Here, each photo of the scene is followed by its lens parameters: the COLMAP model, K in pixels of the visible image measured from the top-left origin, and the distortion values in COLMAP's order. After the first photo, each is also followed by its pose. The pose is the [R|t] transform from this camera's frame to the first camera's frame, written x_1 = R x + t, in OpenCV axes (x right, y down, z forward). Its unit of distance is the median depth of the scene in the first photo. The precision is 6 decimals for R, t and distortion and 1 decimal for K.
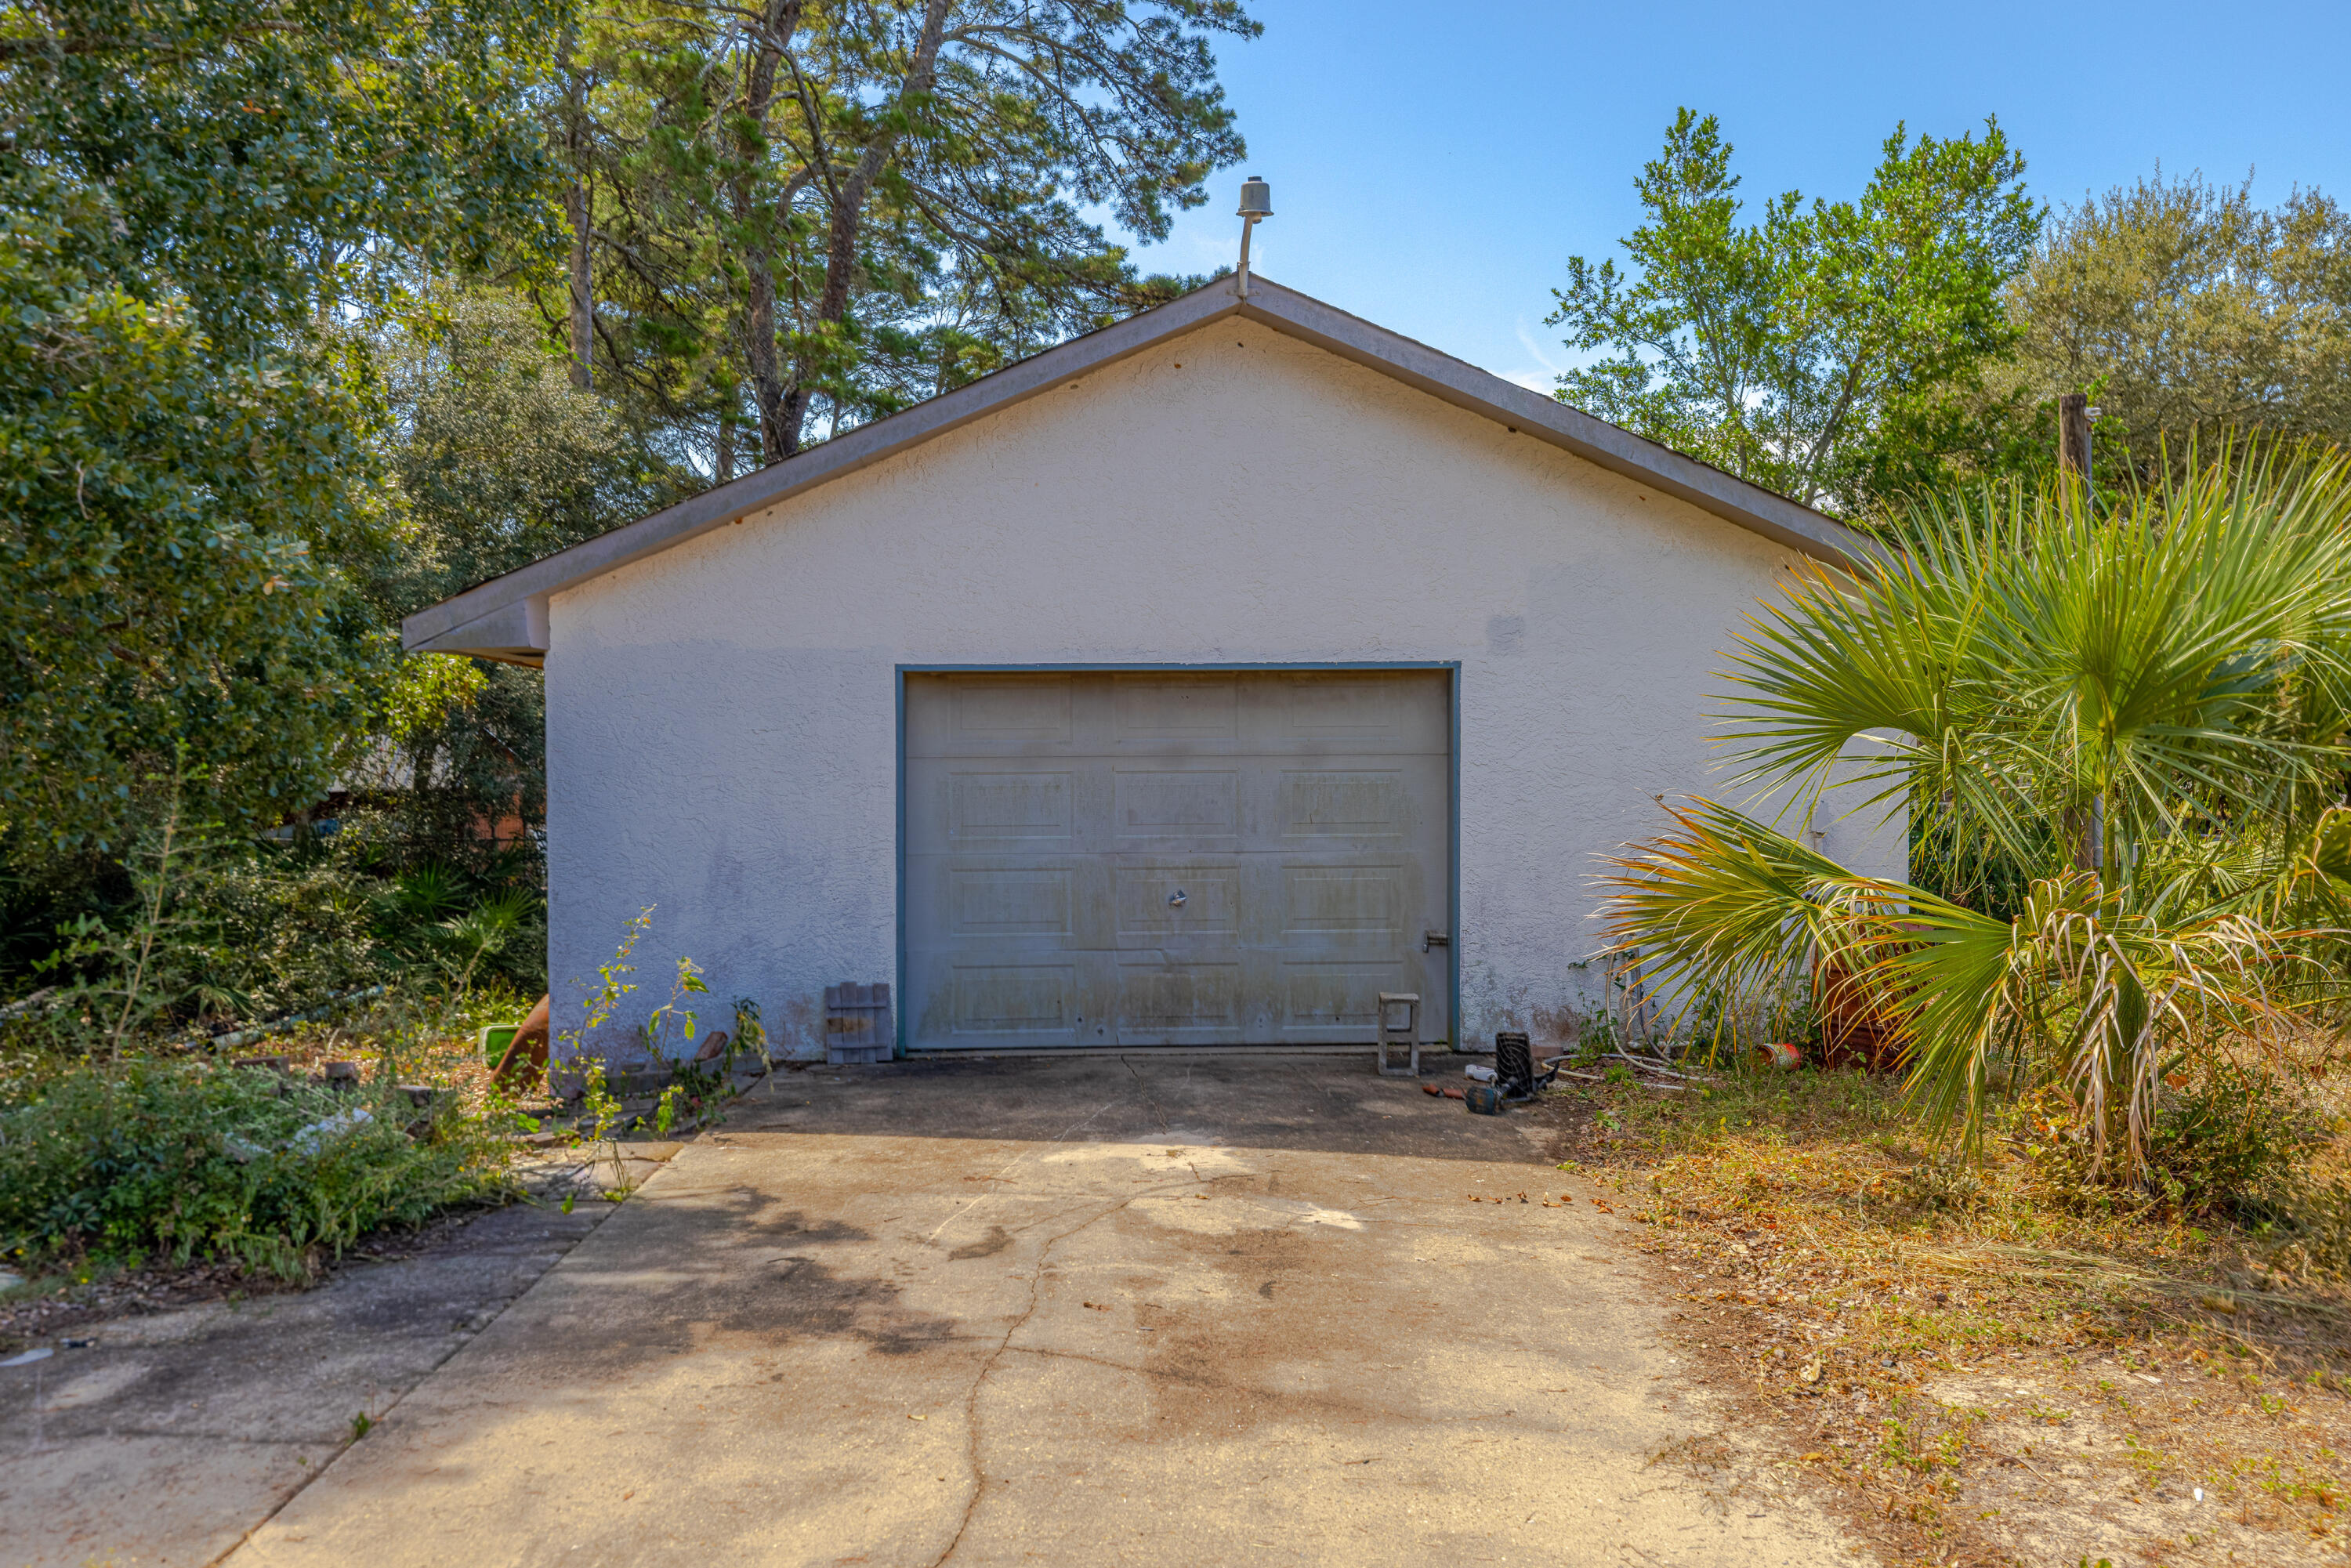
lens RADIAL K [[1899.3, 0, 1175.5], [0, 1899.3, 784.0], [0, 0, 1]] dist [0.002826, 0.000871]
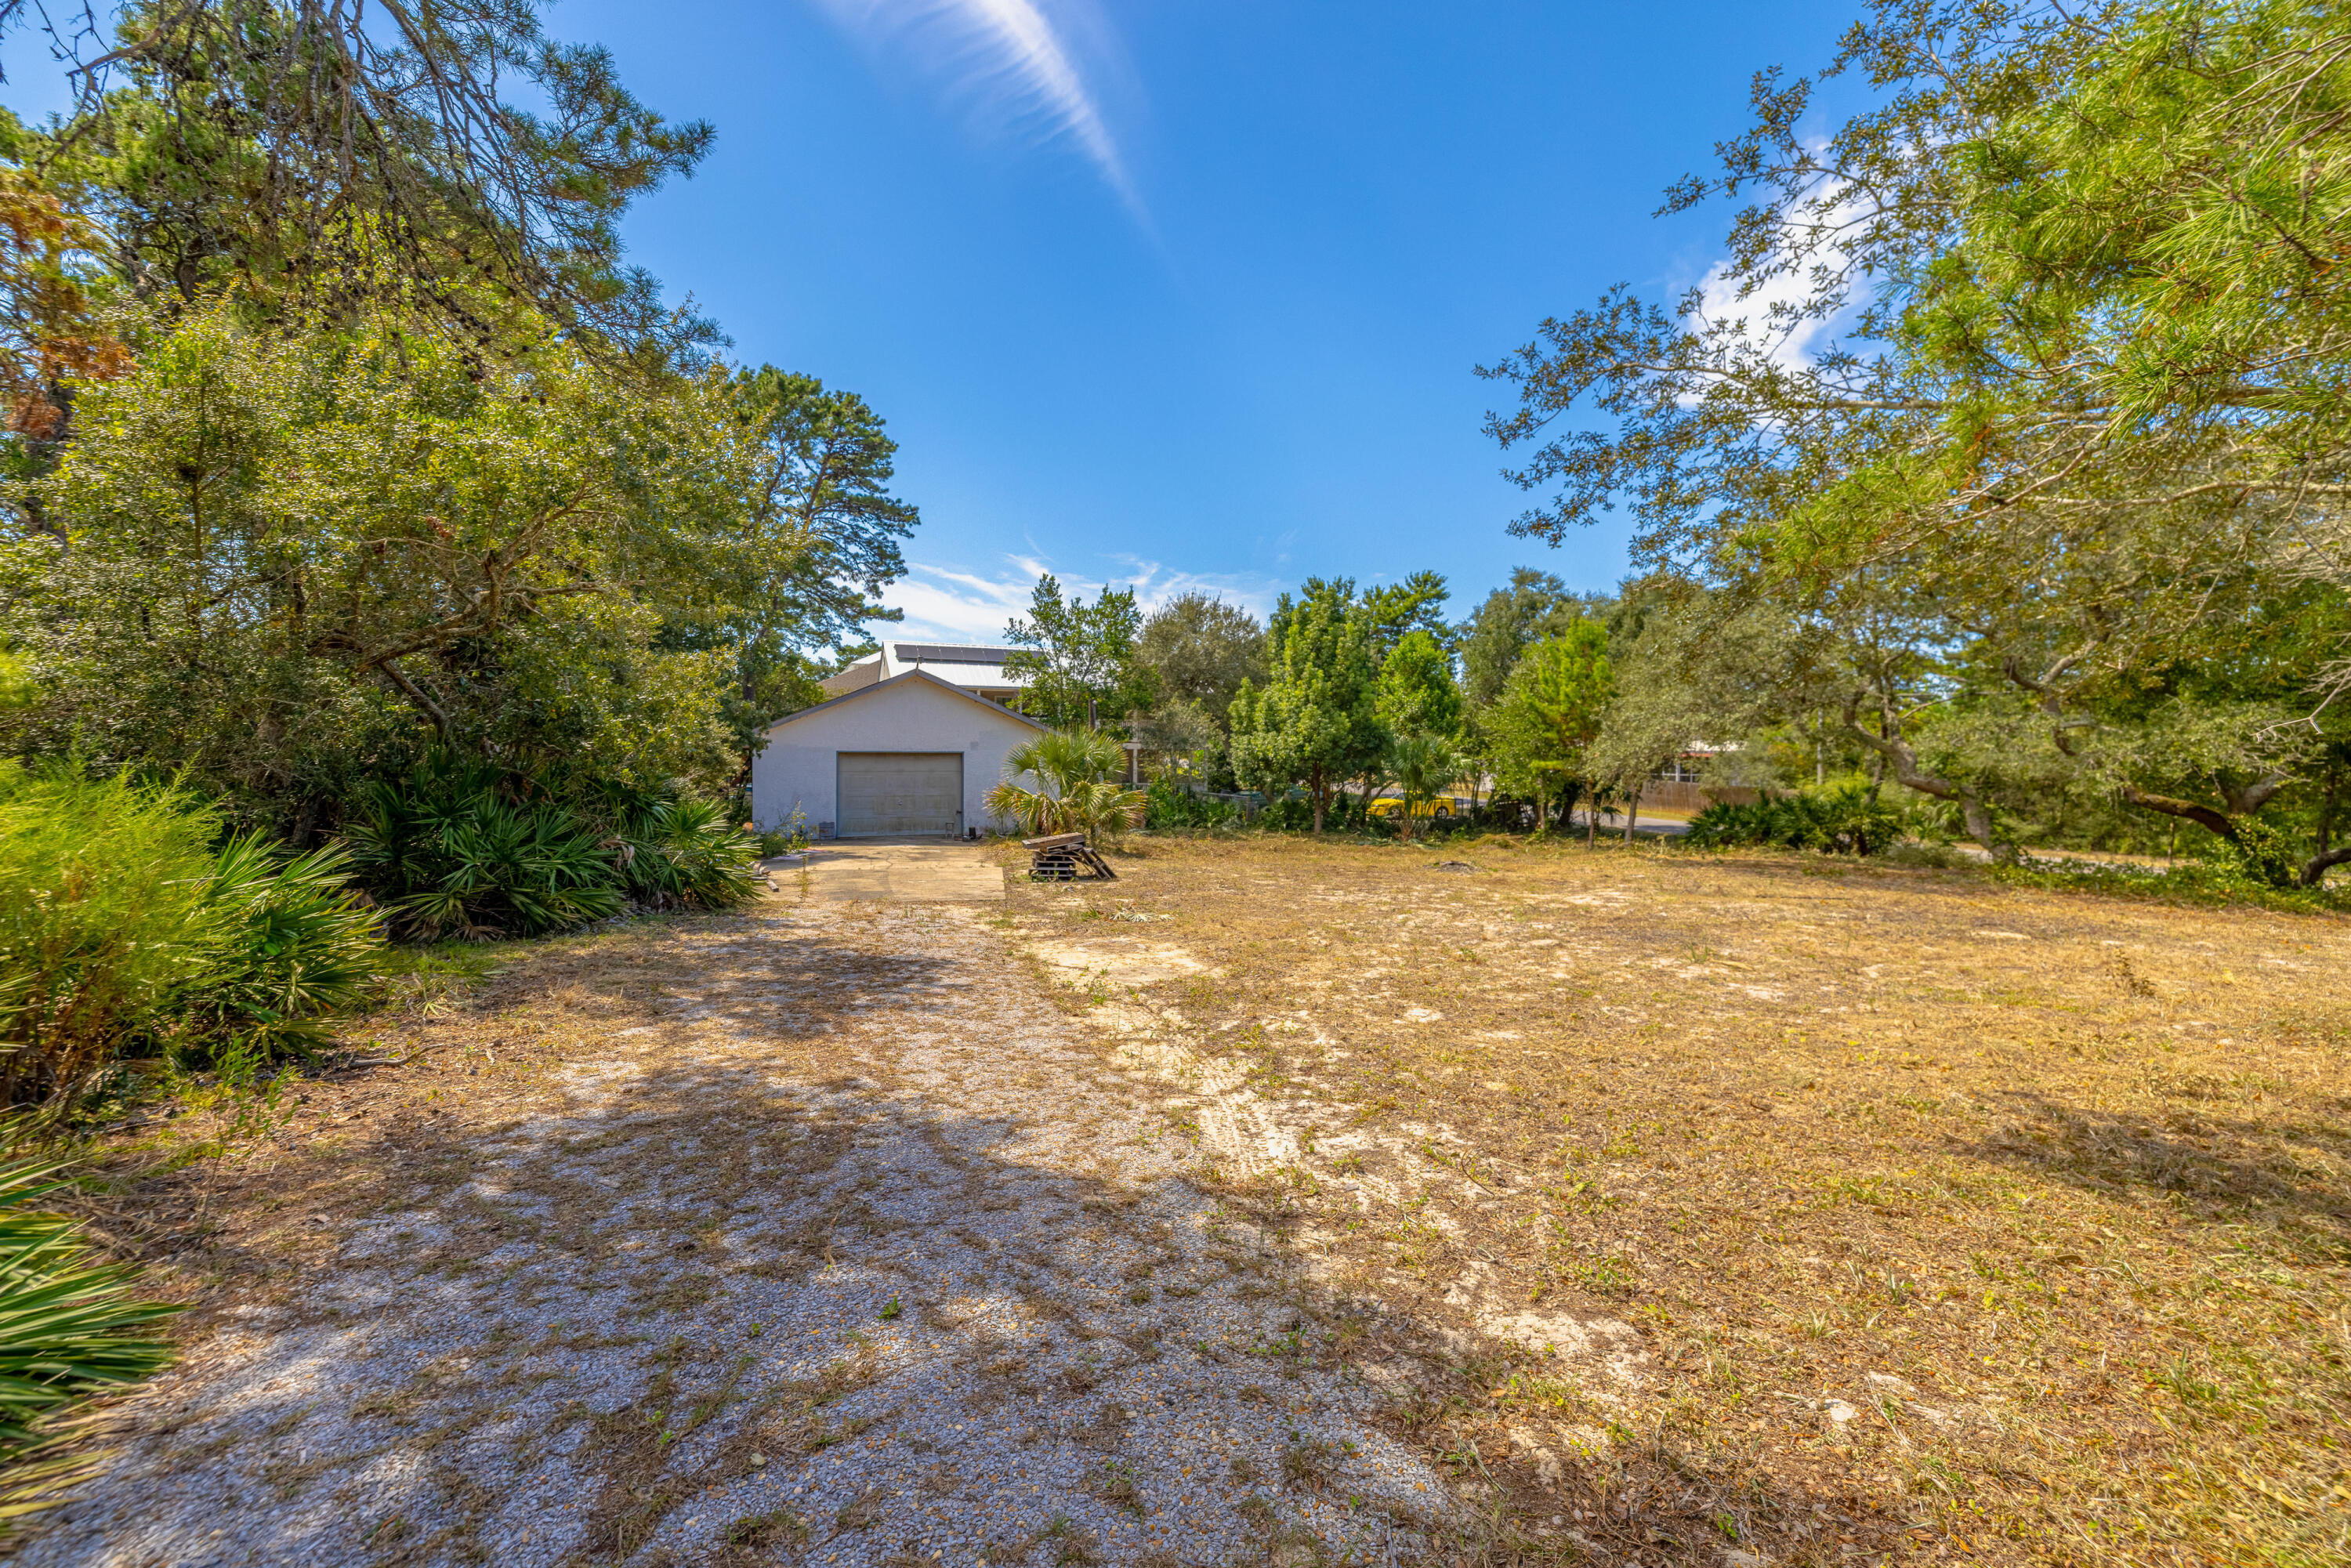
lens RADIAL K [[1027.7, 0, 1175.5], [0, 1027.7, 784.0], [0, 0, 1]] dist [-0.000072, 0.000006]
pose [[0.952248, -0.001610, 0.305322, -0.067030], [-0.001245, 0.999957, 0.009156, -0.004338], [-0.305323, -0.009099, 0.952205, -0.827322]]
